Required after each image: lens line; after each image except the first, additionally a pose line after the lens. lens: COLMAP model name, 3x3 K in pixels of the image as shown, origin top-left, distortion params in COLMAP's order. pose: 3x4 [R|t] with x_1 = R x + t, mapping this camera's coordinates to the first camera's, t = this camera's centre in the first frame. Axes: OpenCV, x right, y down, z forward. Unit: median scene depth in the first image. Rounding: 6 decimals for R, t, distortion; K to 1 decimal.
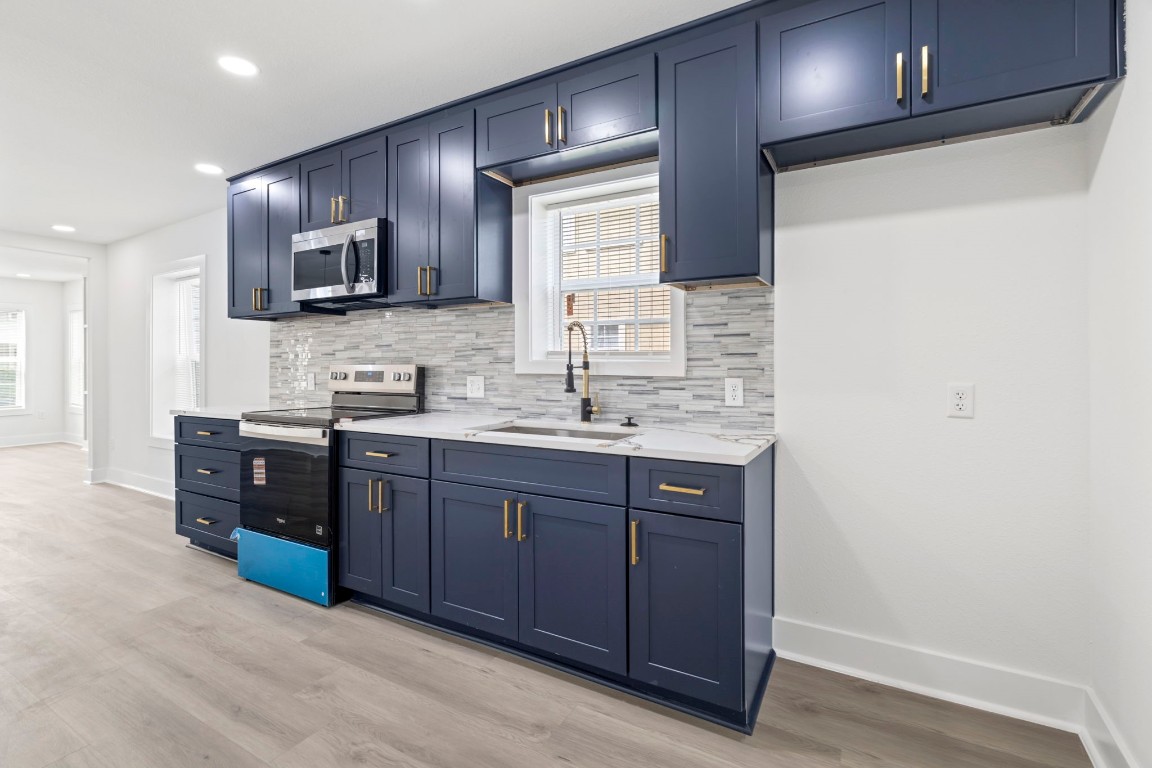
lens RADIAL K [[526.2, 0, 573.1], [0, 526.2, 367.6], [0, 0, 1]] dist [0.000081, -0.000078]
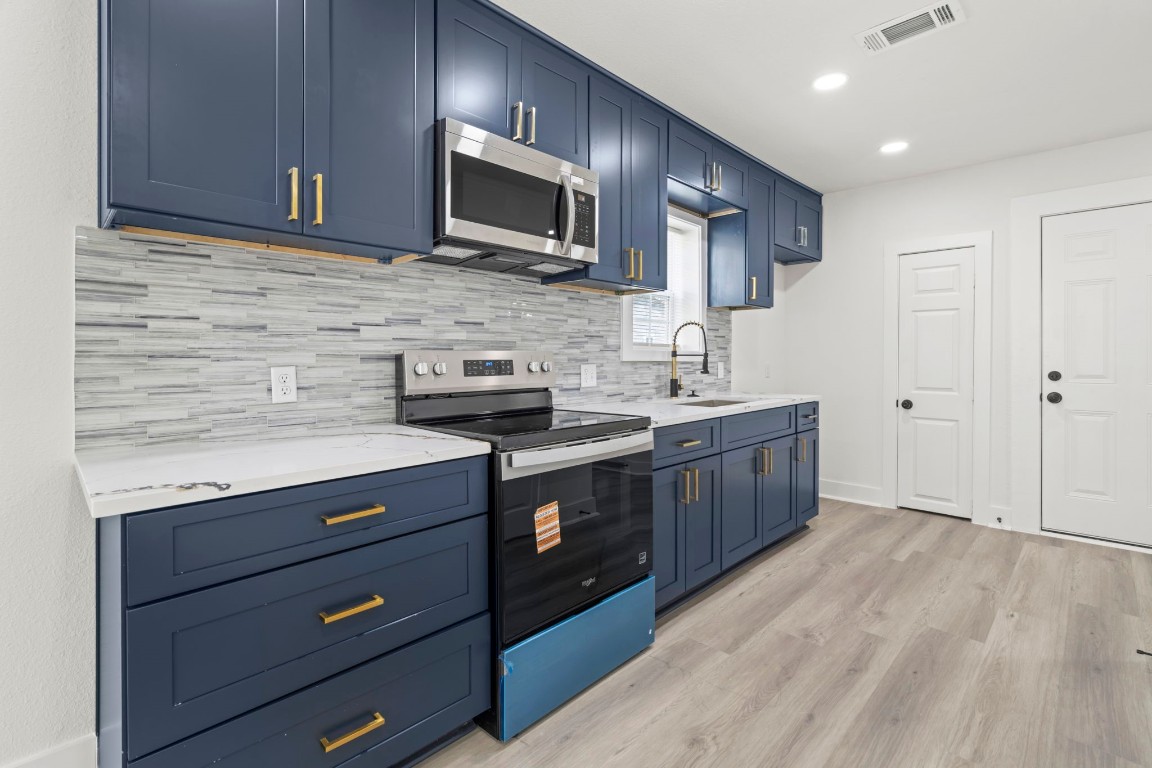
lens RADIAL K [[521.1, 0, 580.4], [0, 521.1, 358.3], [0, 0, 1]] dist [-0.001818, -0.000010]
pose [[0.254373, -0.001981, 0.967104, -1.143256], [0.001548, 0.999997, 0.001641, 0.003660], [-0.967105, 0.001080, 0.254376, 0.799952]]
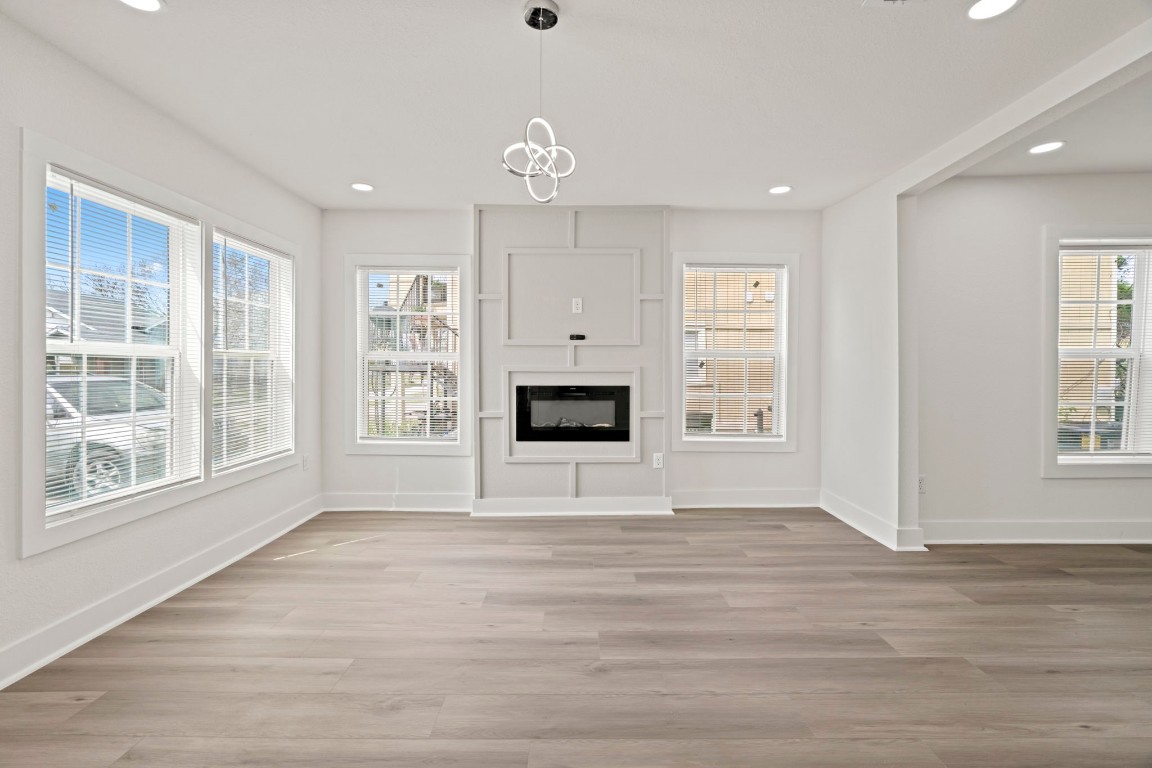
lens RADIAL K [[519.1, 0, 576.0], [0, 519.1, 384.0], [0, 0, 1]] dist [-0.001241, 0.000536]
pose [[0.866273, -0.014890, 0.499349, -2.958330], [0.003493, 0.999712, 0.023749, 0.004109], [-0.499559, -0.018829, 0.866075, 1.222377]]
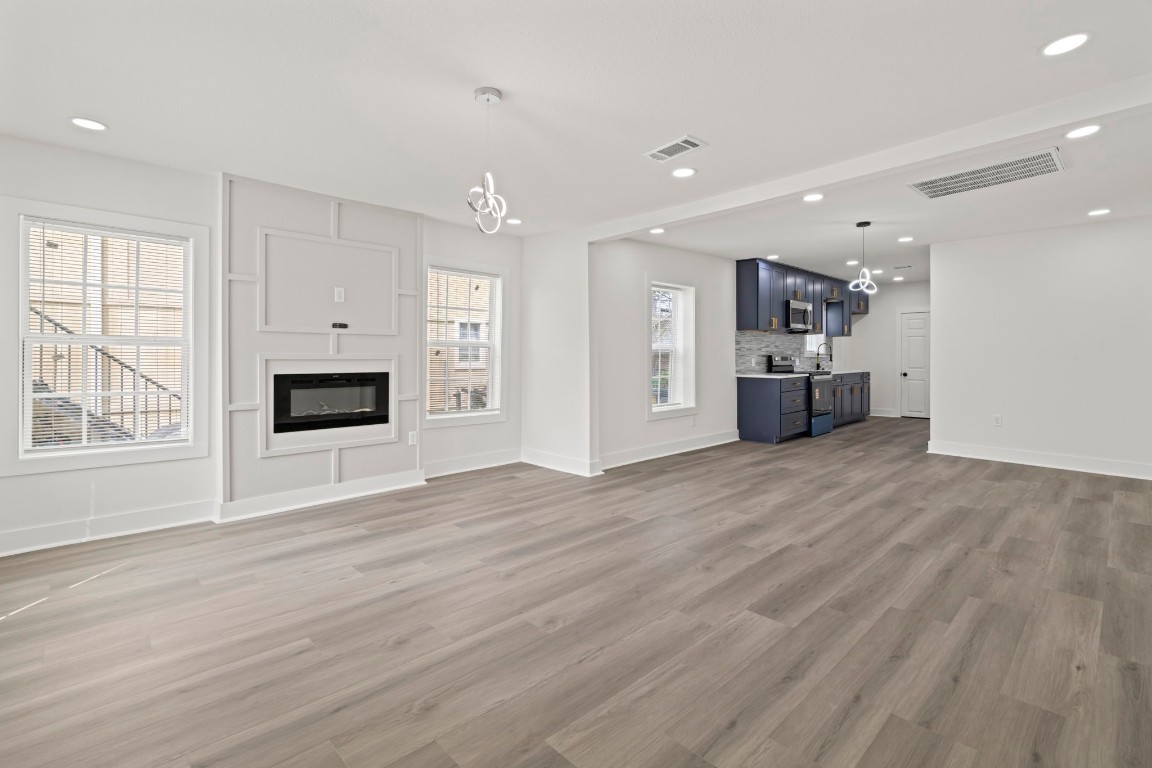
lens RADIAL K [[526.2, 0, 573.1], [0, 526.2, 367.6], [0, 0, 1]] dist [0.000081, -0.000078]
pose [[0.283318, -0.021896, 0.958776, -3.488192], [0.005745, 0.999760, 0.021135, 0.000037], [-0.959009, -0.000480, 0.283376, 1.415680]]
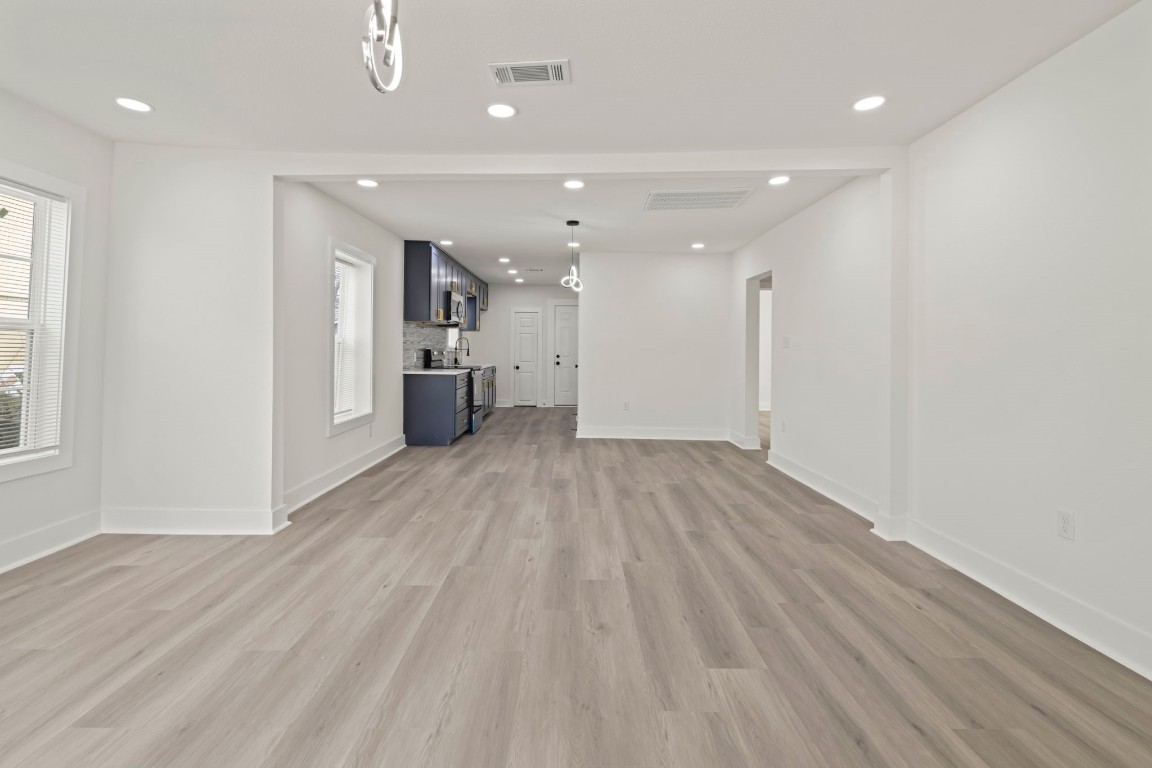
lens RADIAL K [[532.5, 0, 571.7], [0, 532.5, 352.5], [0, 0, 1]] dist [-0.001151, -0.000434]
pose [[-0.497891, -0.006709, 0.867214, -3.109743], [-0.003347, 0.999977, 0.005814, -0.002568], [-0.867233, -0.000008, -0.497902, 1.886680]]
